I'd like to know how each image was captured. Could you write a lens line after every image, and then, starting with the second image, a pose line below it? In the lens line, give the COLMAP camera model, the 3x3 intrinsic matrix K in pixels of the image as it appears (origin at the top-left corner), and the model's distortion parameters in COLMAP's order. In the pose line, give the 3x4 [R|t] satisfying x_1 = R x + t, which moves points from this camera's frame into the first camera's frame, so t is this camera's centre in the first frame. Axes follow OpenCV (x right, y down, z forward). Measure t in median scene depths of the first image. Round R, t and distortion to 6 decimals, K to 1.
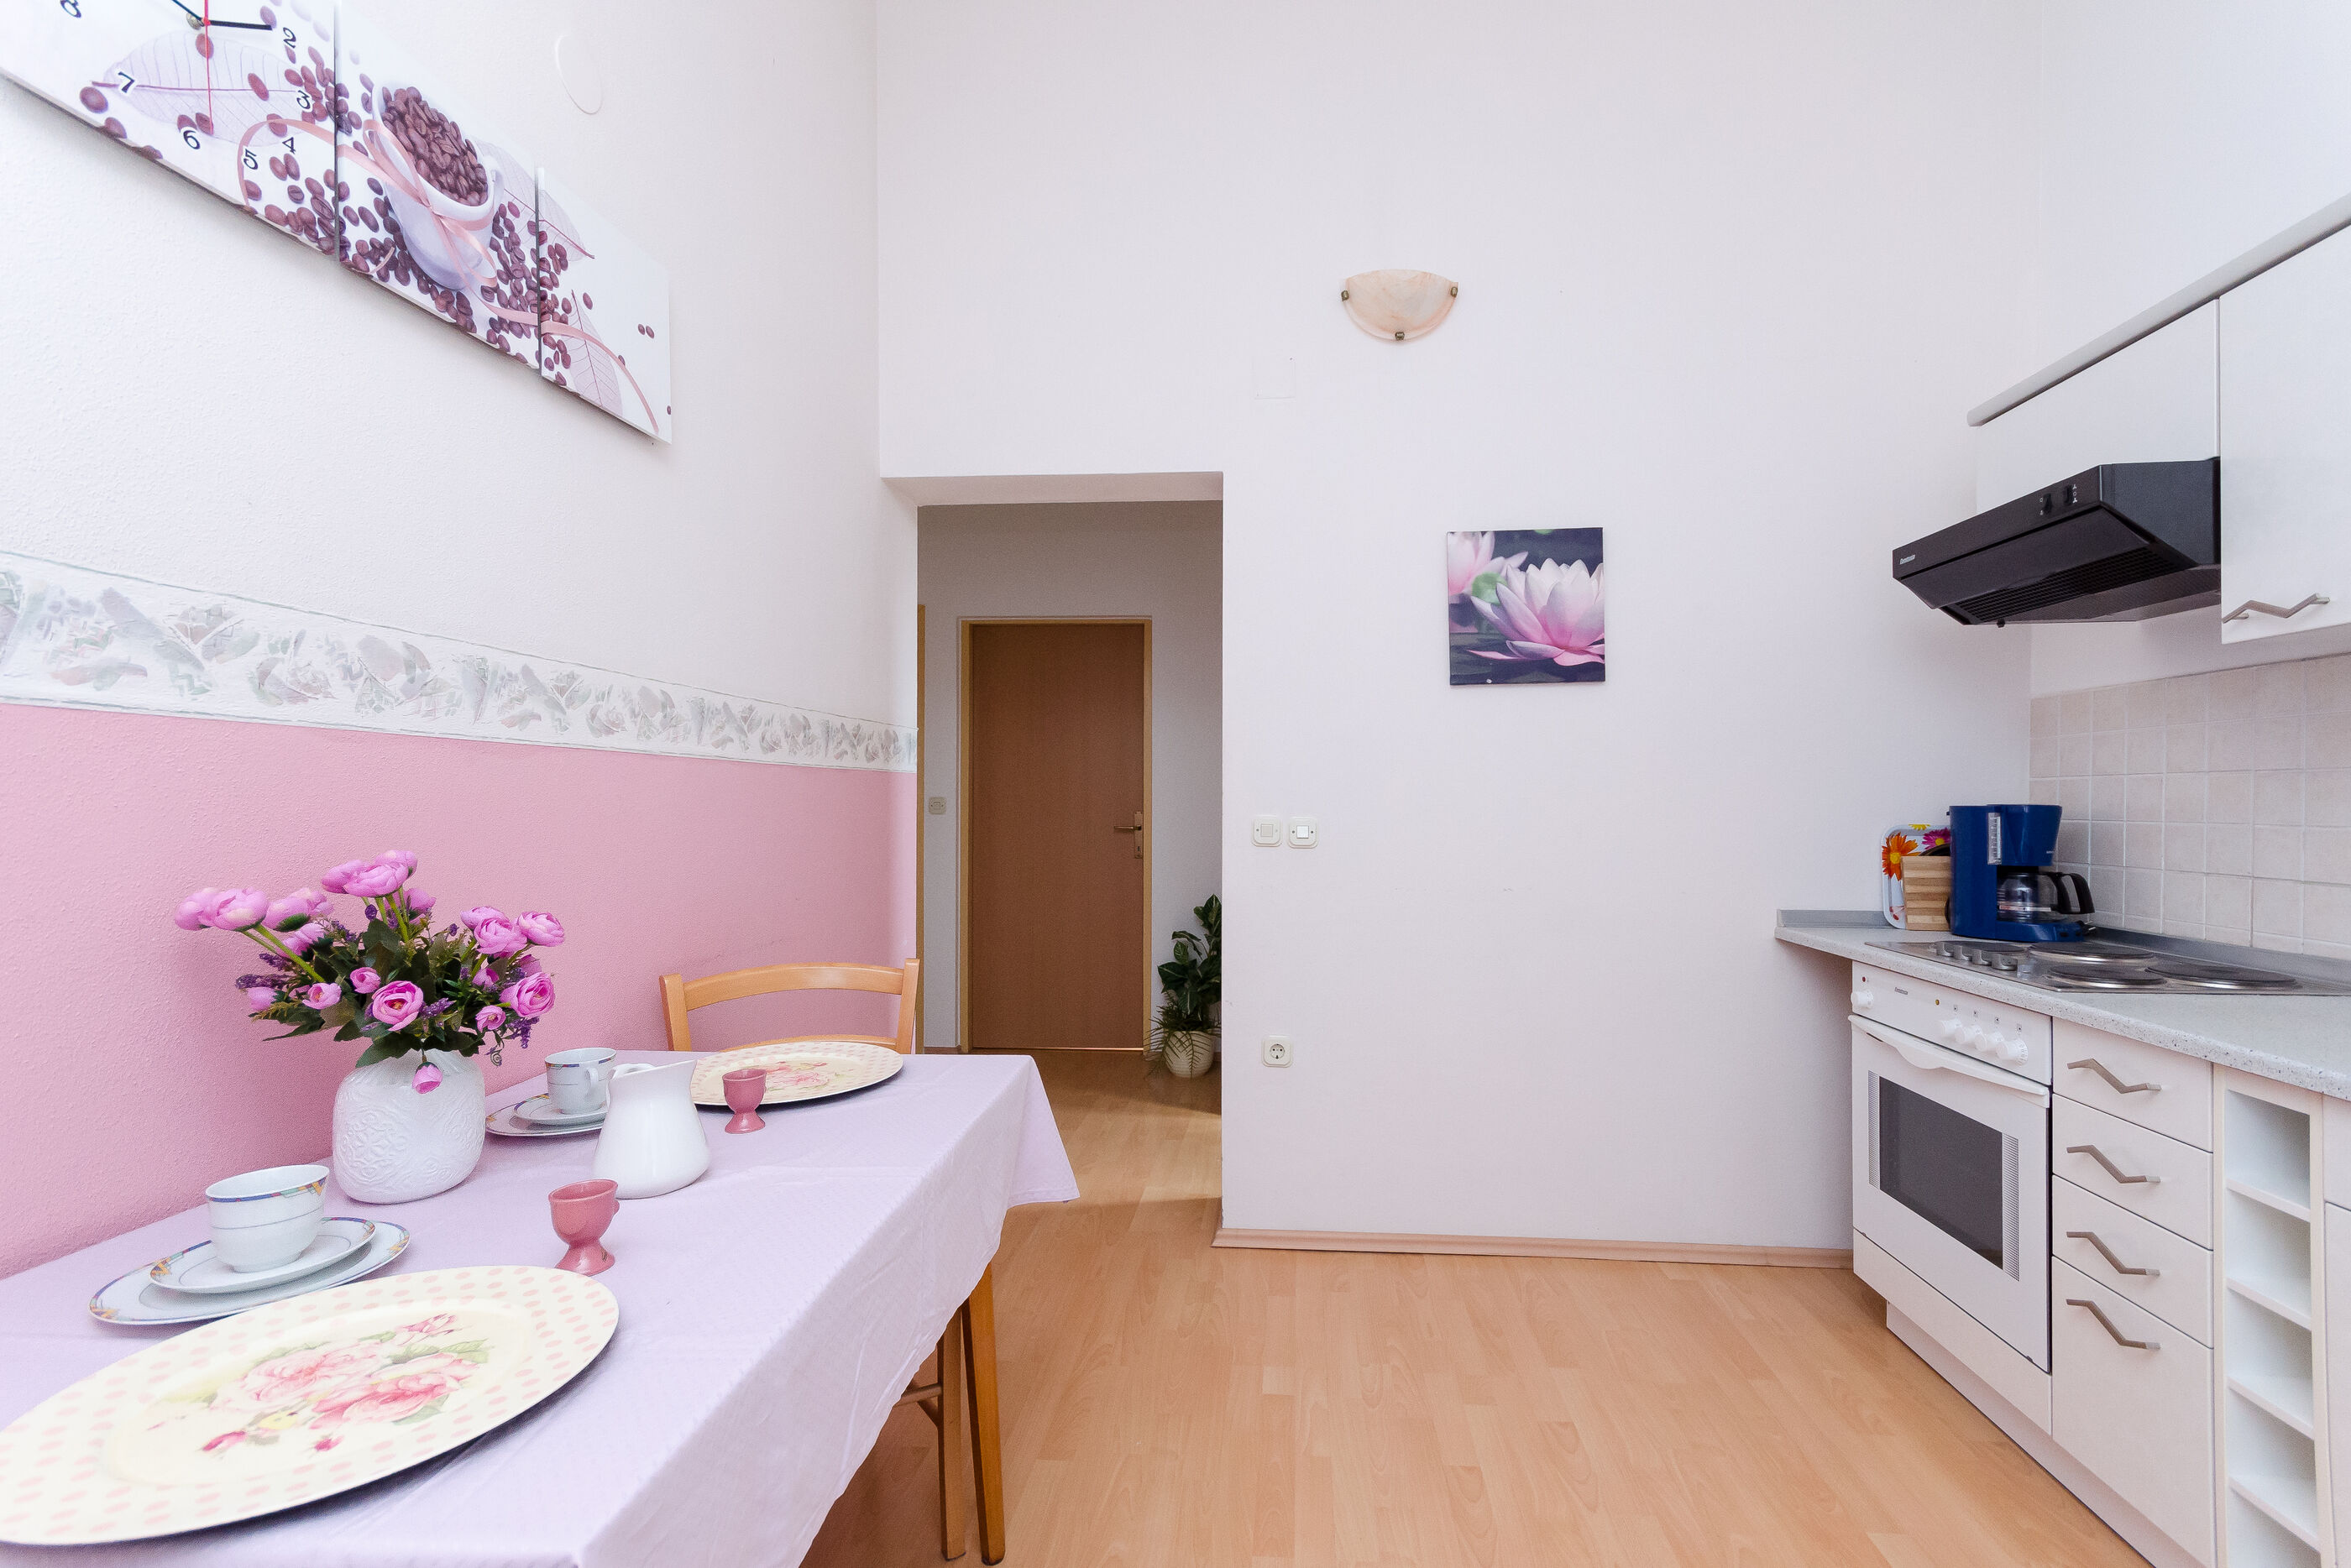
lens RADIAL K [[1016.4, 0, 1232.3], [0, 1016.4, 800.7], [0, 0, 1]] dist [-0.001353, -0.000046]
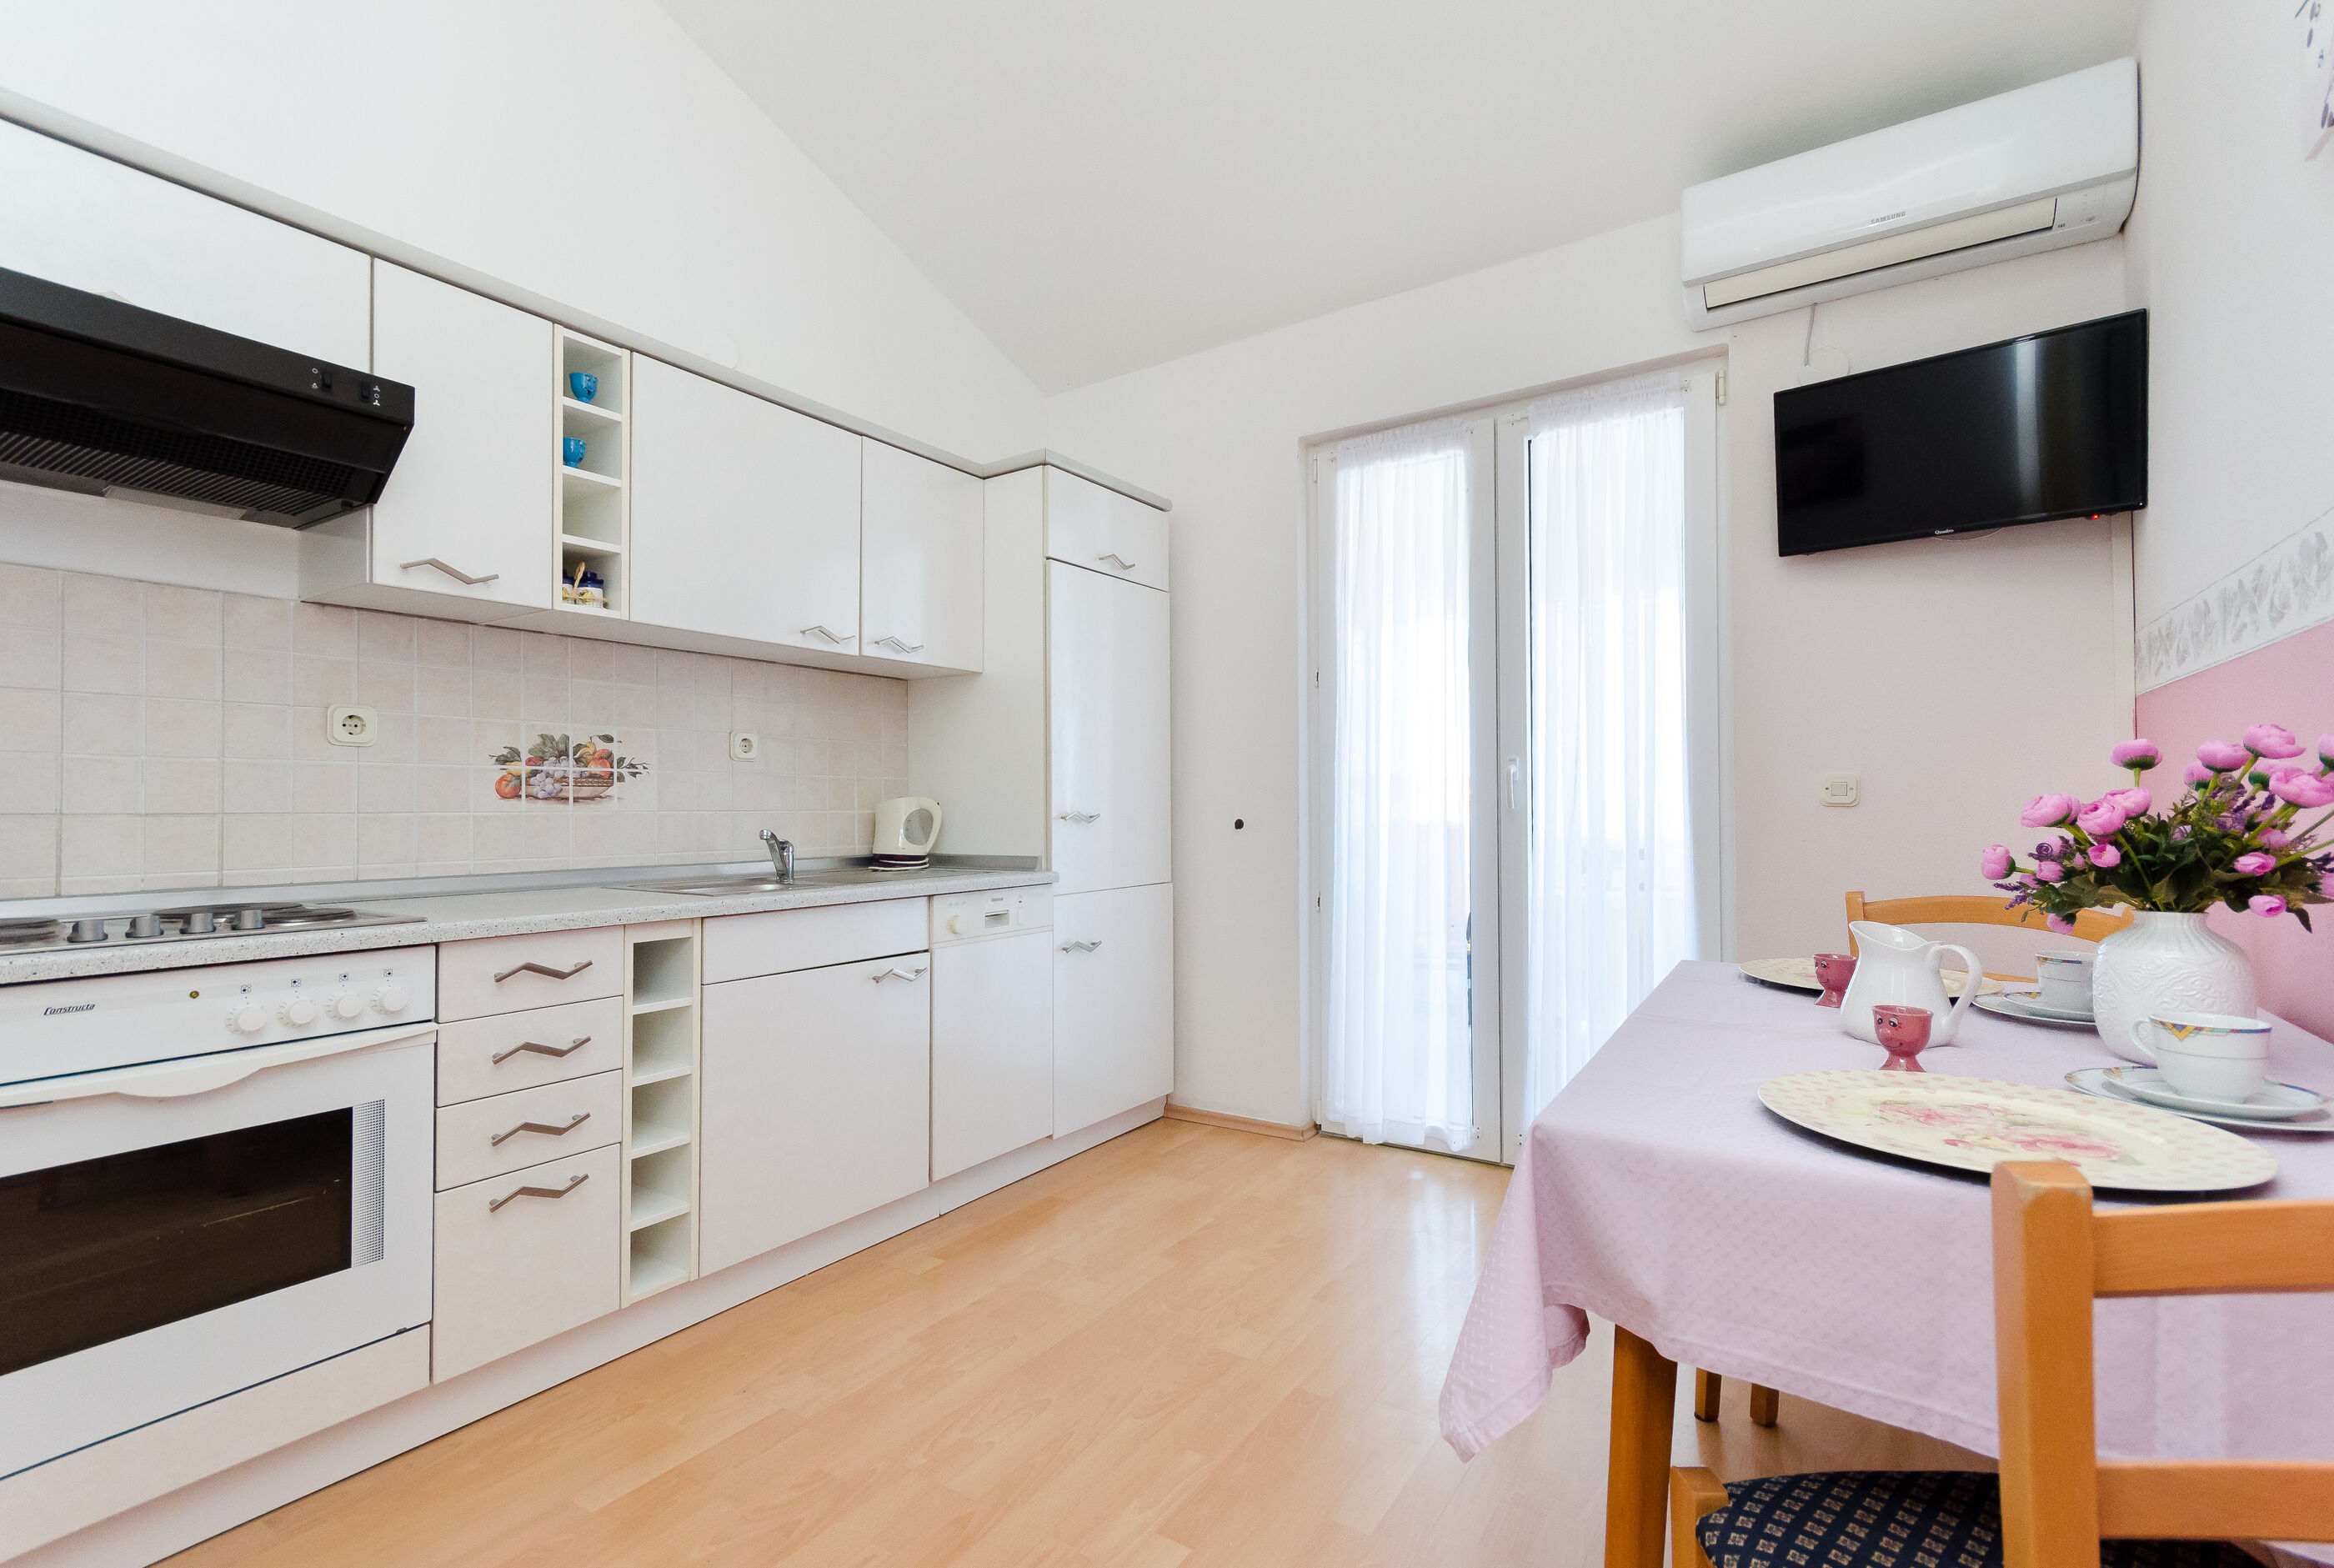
lens RADIAL K [[1067.9, 0, 1169.0], [0, 1067.9, 797.0], [0, 0, 1]] dist [-0.001843, 0.000328]
pose [[-0.864713, 0.004827, 0.502243, -0.226052], [-0.000474, 0.999946, -0.010427, 0.059774], [-0.502266, -0.009254, -0.864664, 1.130059]]
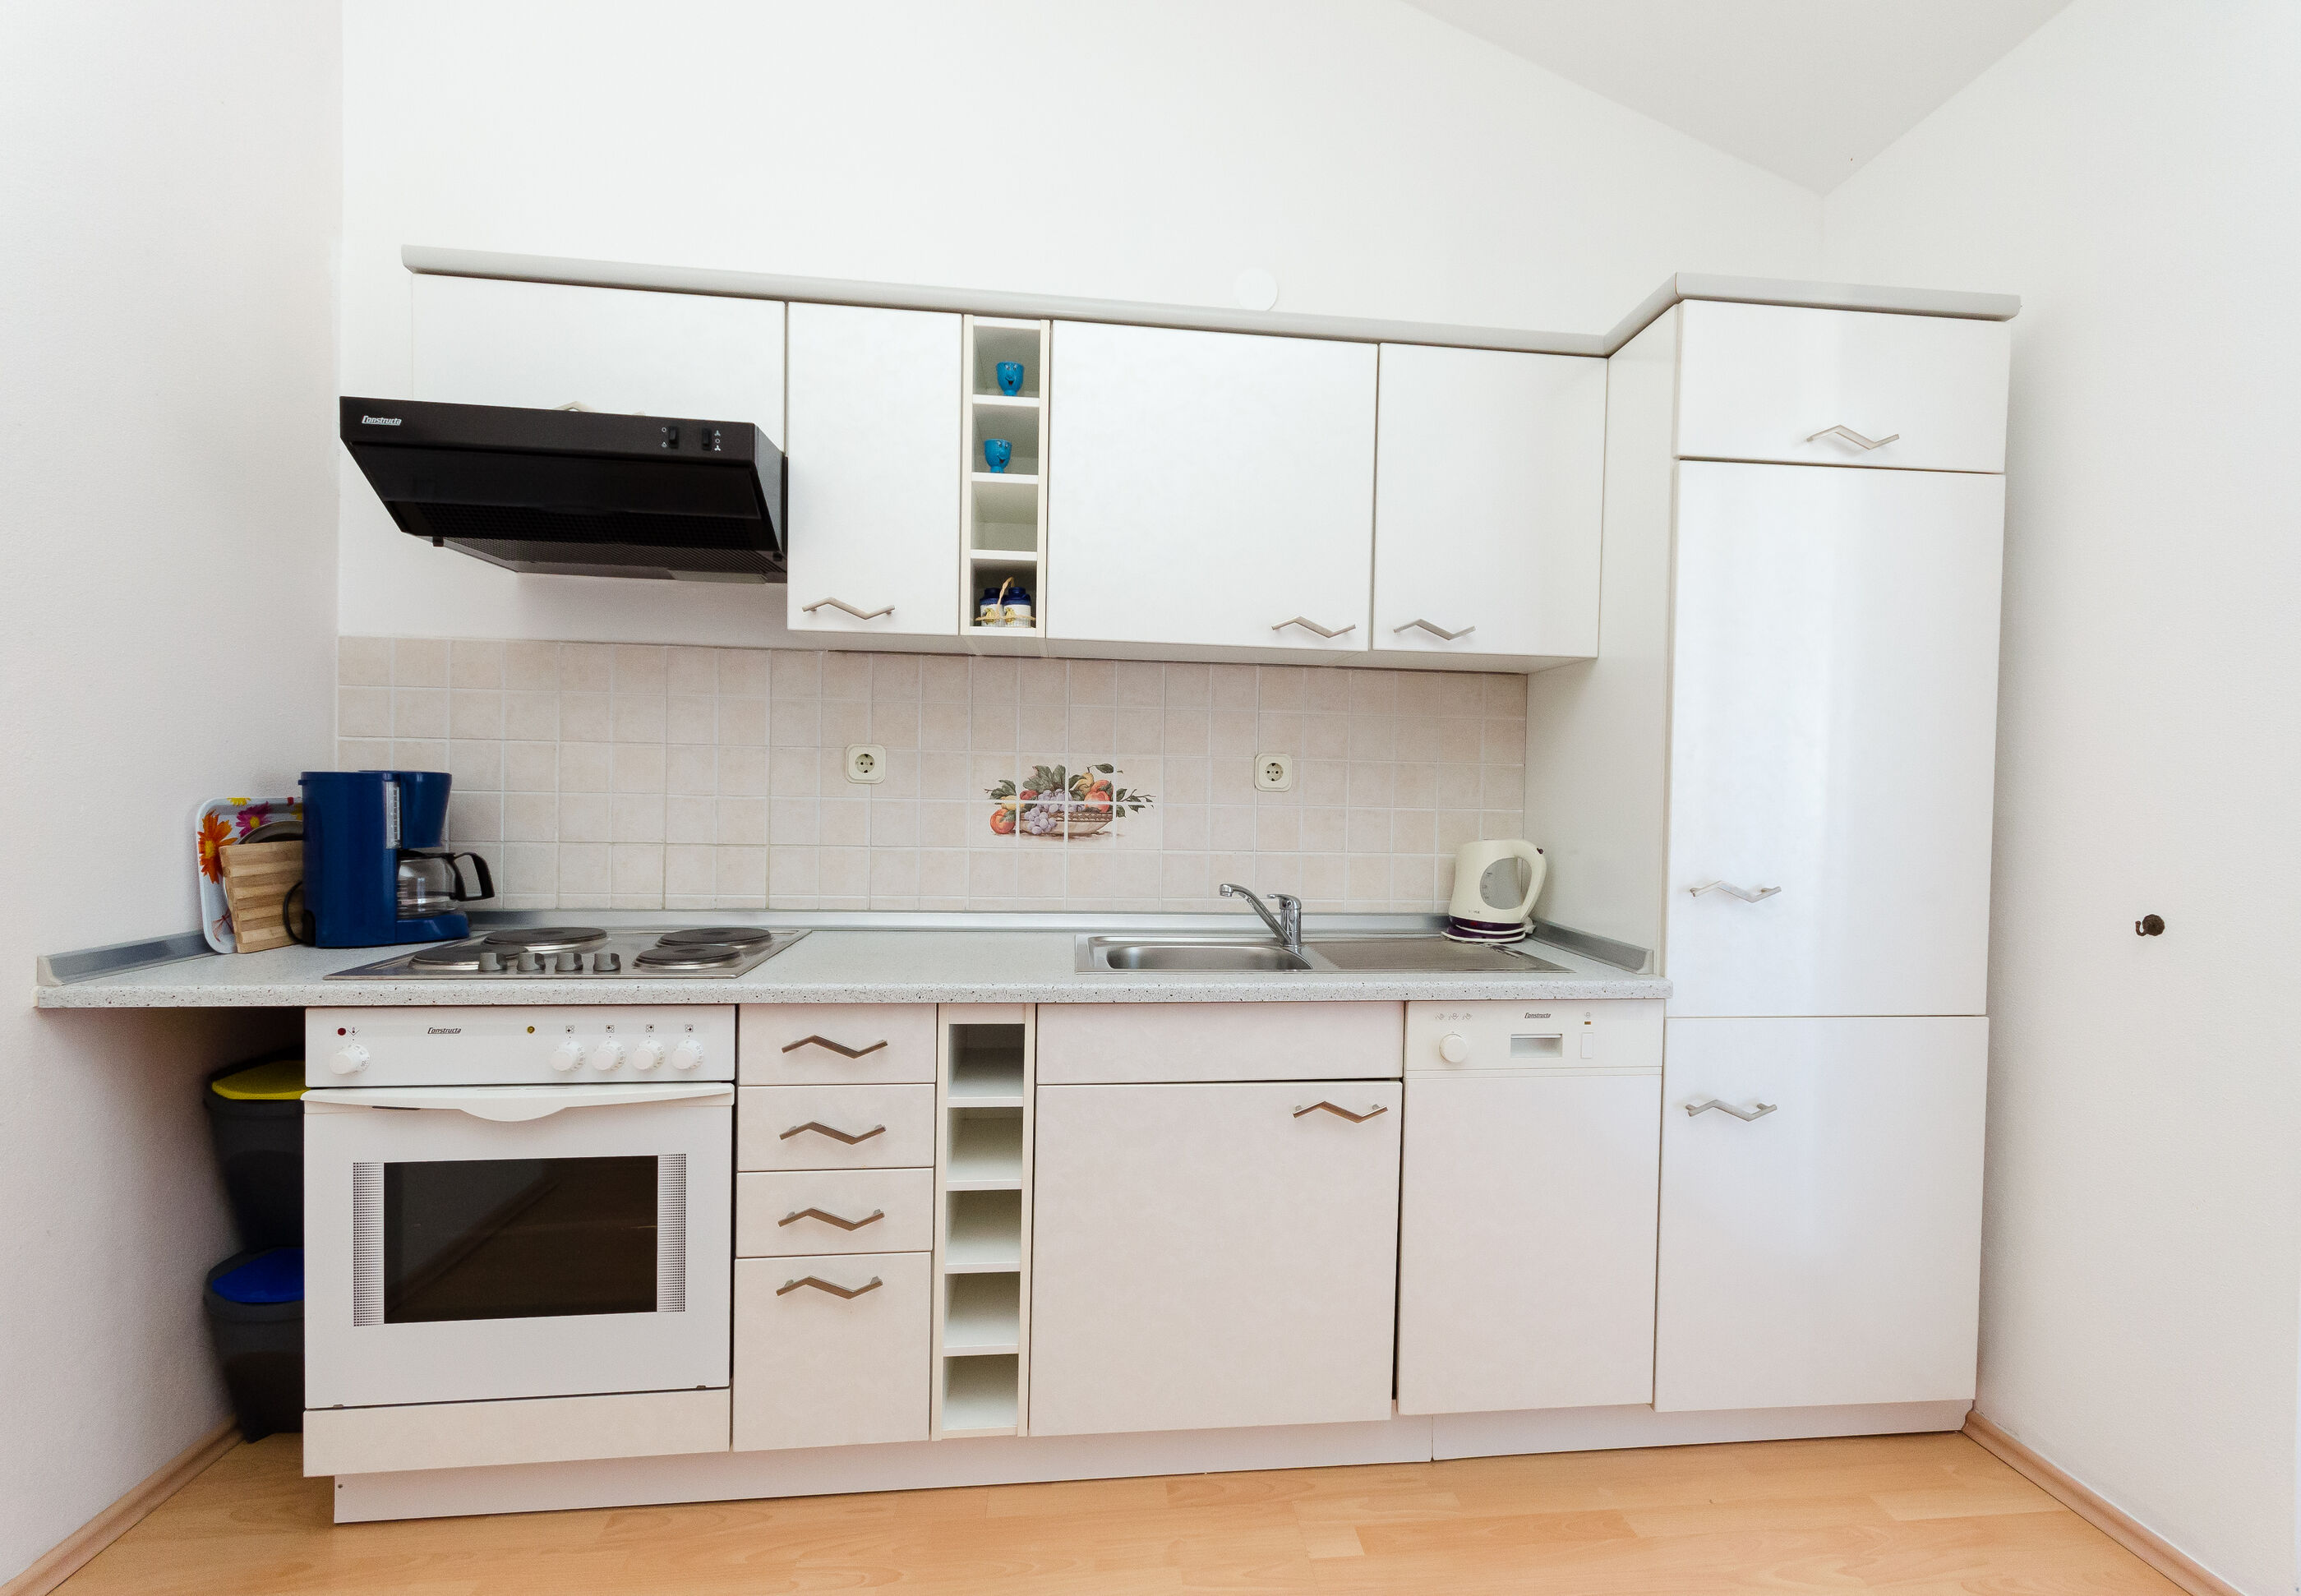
lens RADIAL K [[1067.2, 0, 1162.5], [0, 1067.2, 816.2], [0, 0, 1]] dist [-0.000300, 0.000622]
pose [[-0.171705, -0.032301, 0.984619, -0.158631], [-0.021414, 0.999349, 0.029050, 0.001957], [-0.984916, -0.016097, -0.172285, 0.581755]]
